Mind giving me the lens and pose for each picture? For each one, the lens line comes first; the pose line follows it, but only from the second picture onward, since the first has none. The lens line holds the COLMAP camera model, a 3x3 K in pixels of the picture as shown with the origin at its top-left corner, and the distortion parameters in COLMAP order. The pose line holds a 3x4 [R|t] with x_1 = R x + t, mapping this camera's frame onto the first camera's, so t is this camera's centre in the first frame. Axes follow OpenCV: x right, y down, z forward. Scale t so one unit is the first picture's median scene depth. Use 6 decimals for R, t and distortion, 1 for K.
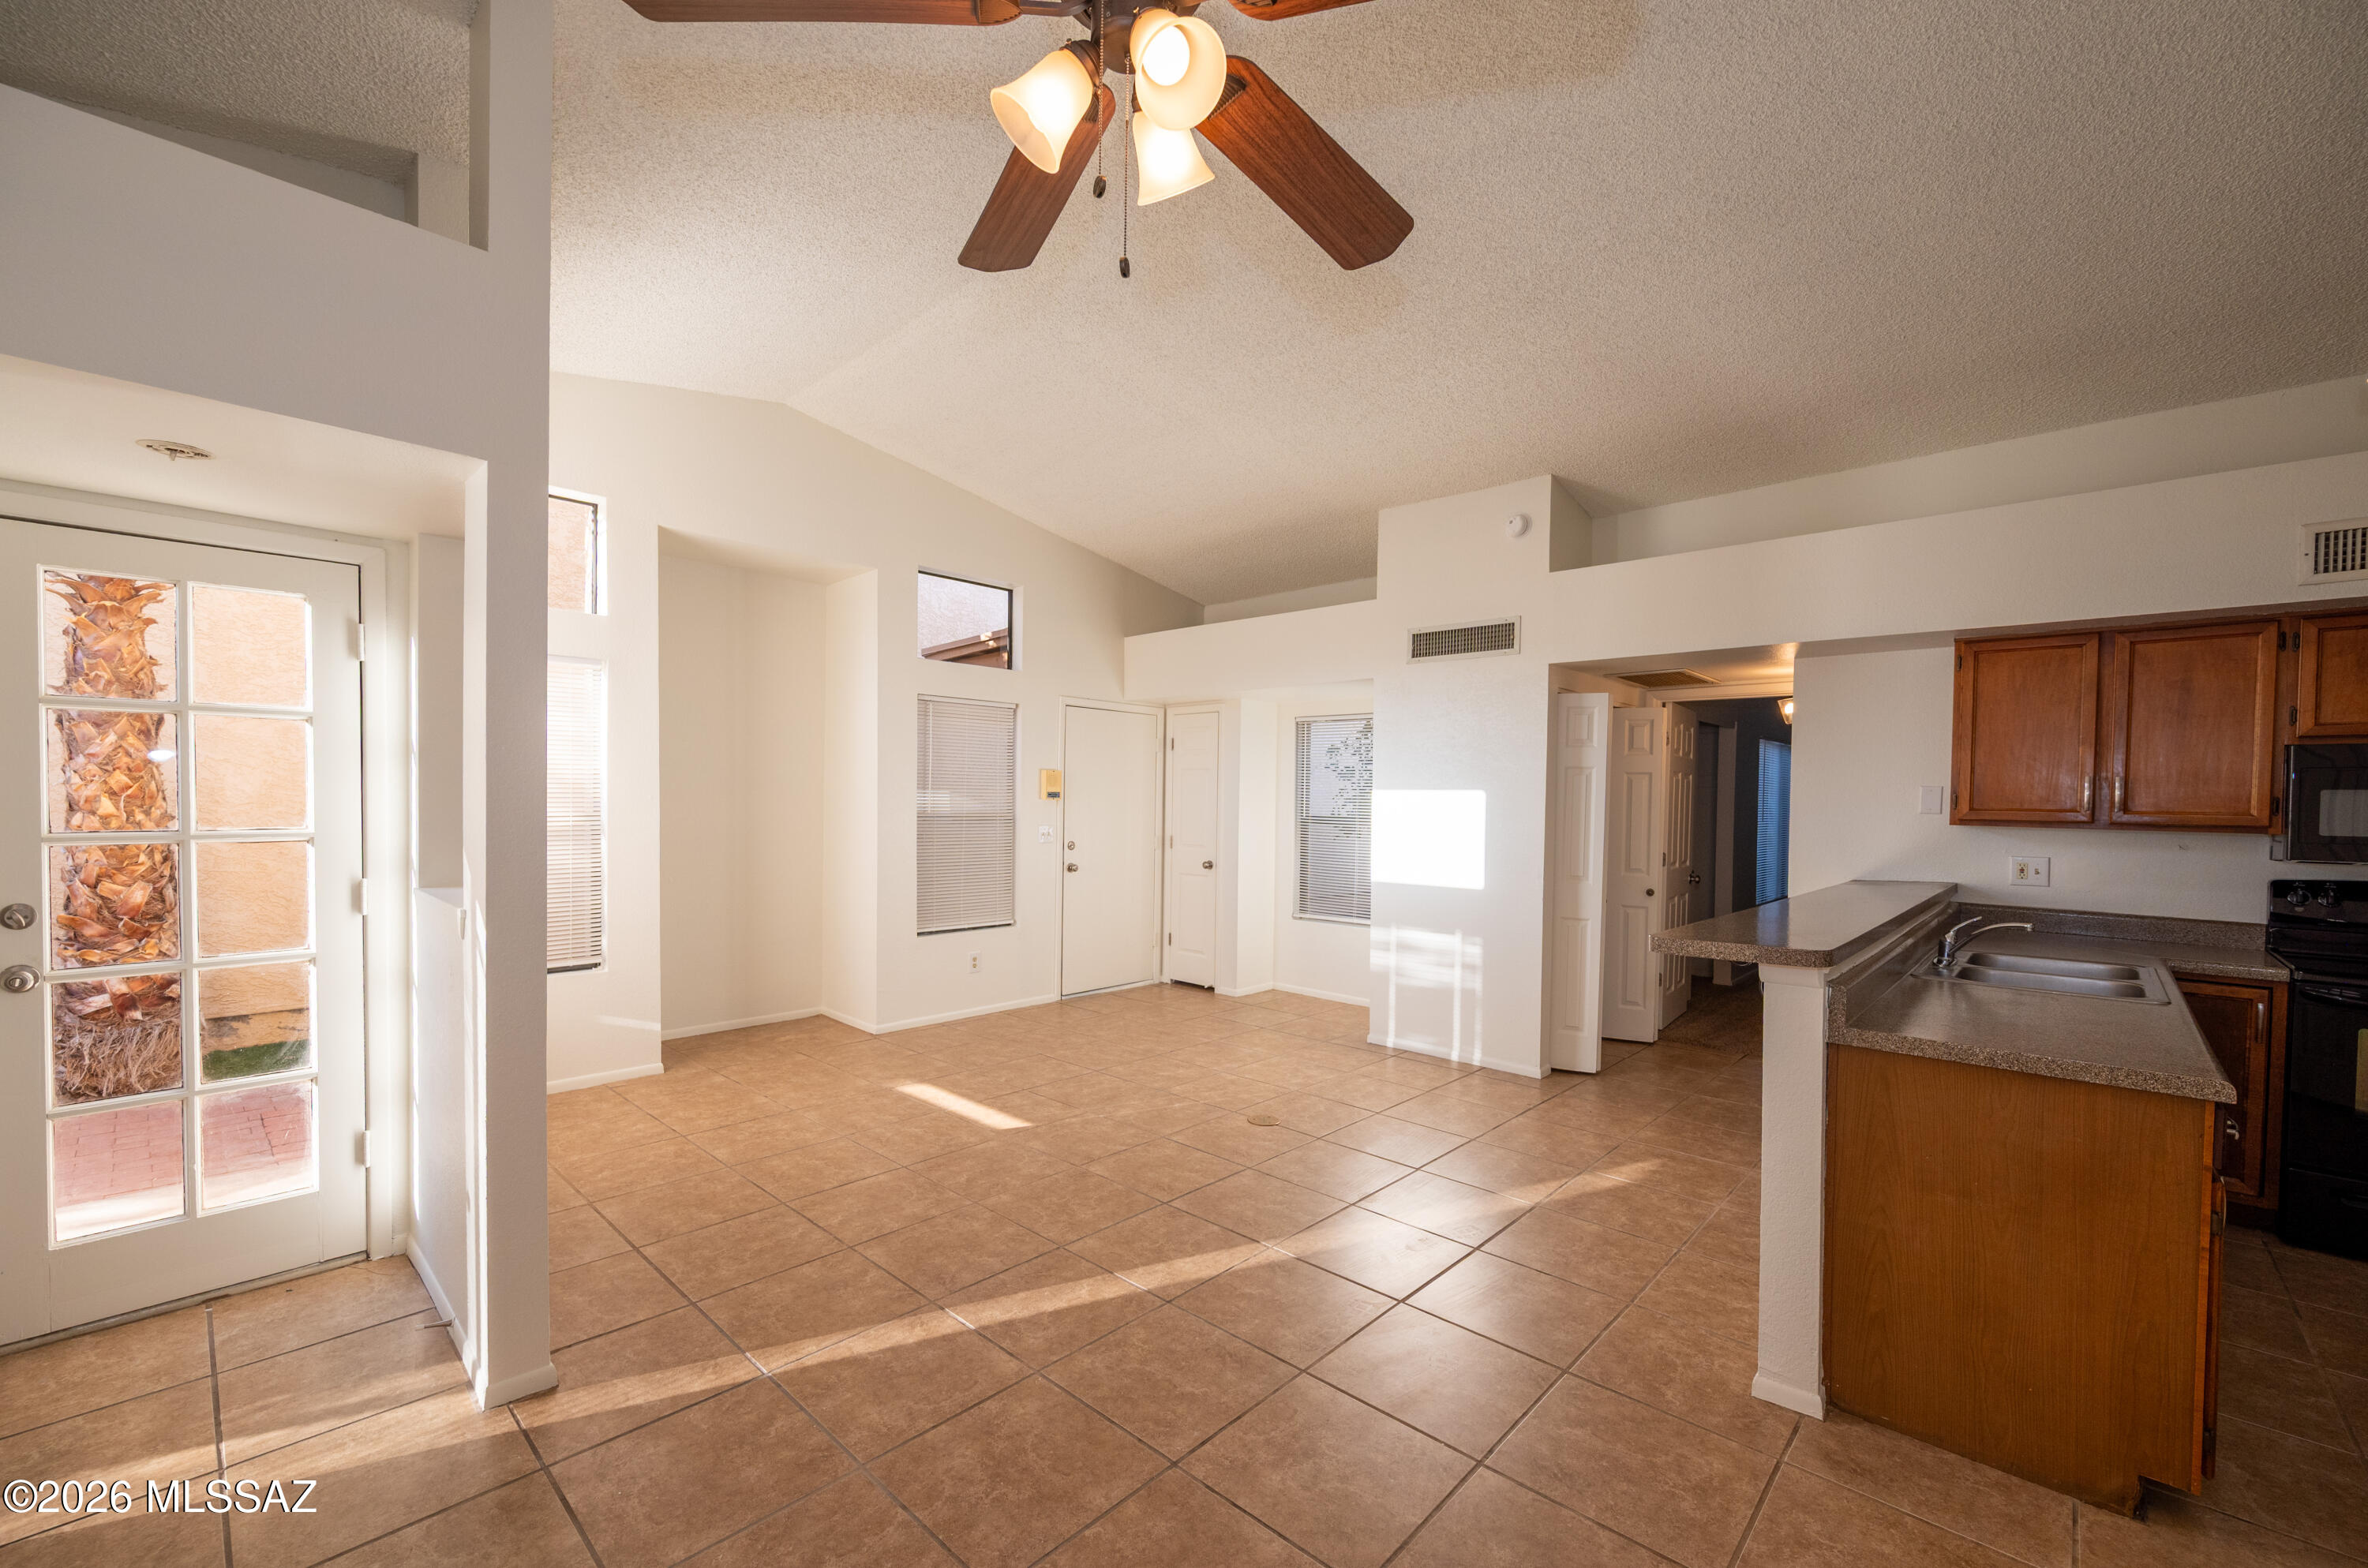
lens RADIAL K [[967.8, 0, 1176.5], [0, 967.8, 822.1], [0, 0, 1]] dist [-0.001559, -0.000370]
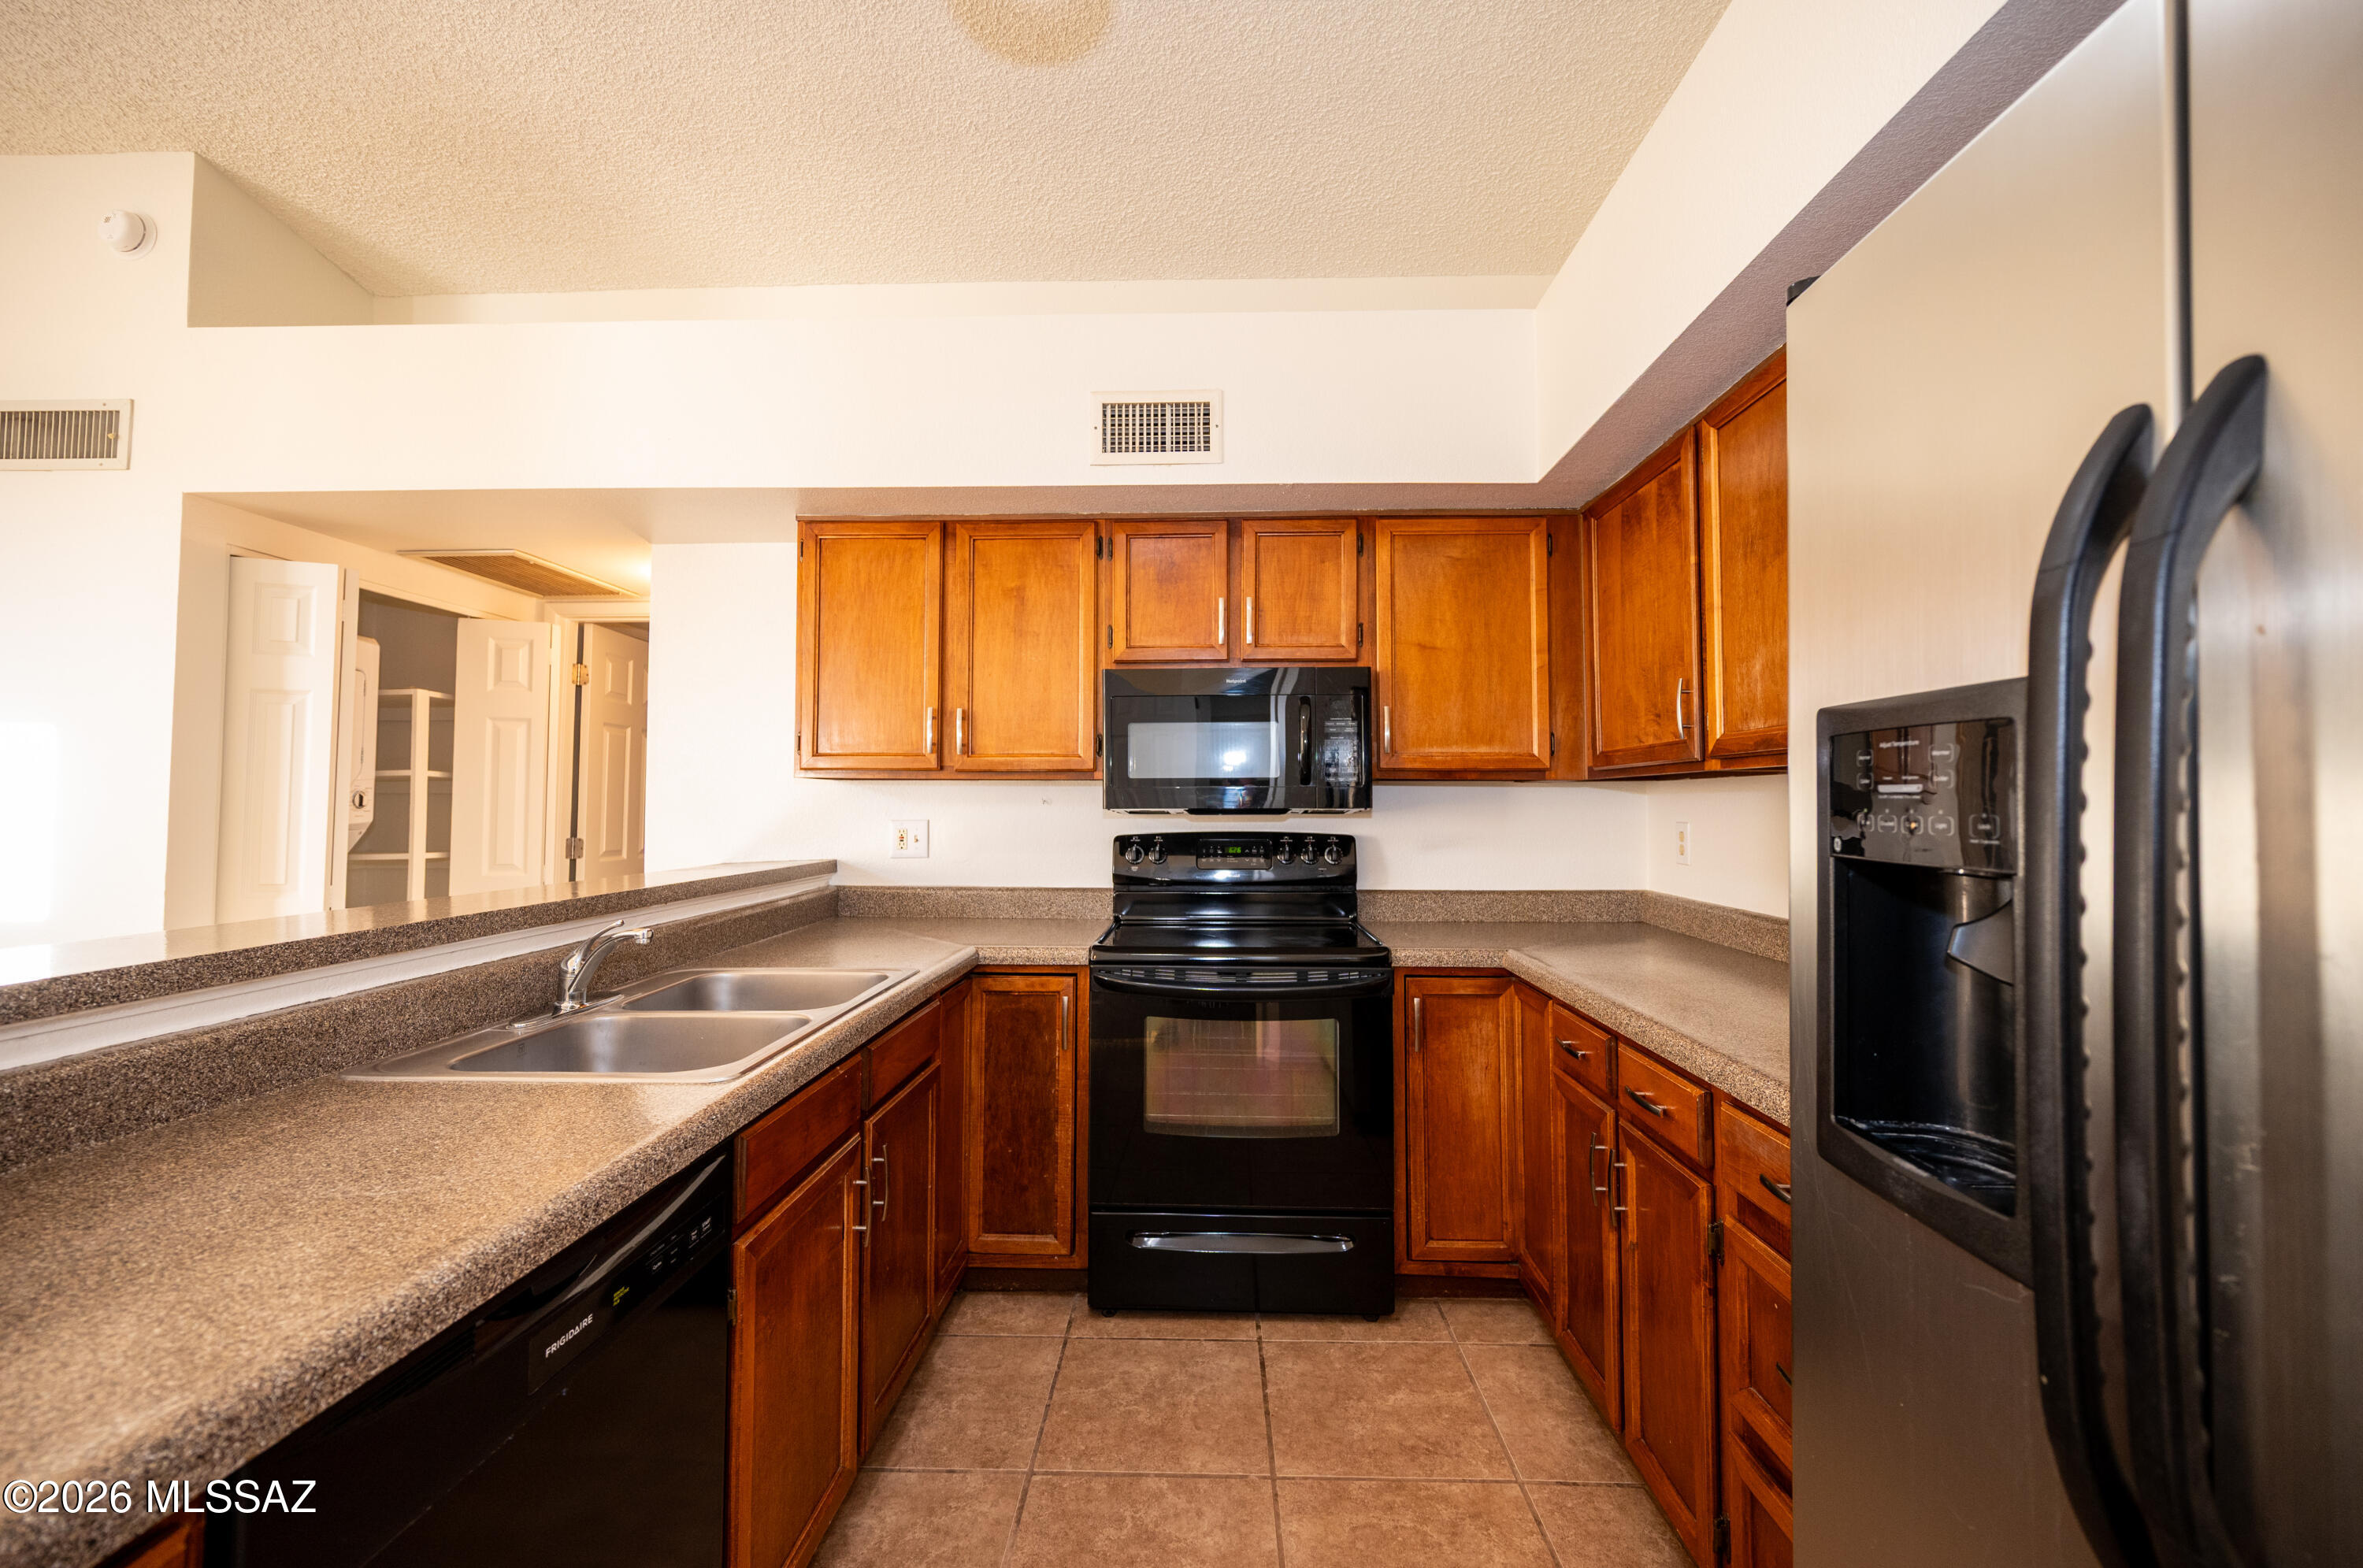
lens RADIAL K [[940.2, 0, 1187.0], [0, 940.2, 776.7], [0, 0, 1]] dist [-0.000731, -0.000122]
pose [[0.748181, 0.005270, 0.663474, 0.631313], [0.026977, 0.998900, -0.038356, 0.041346], [-0.662946, 0.046595, 0.747215, 0.335338]]
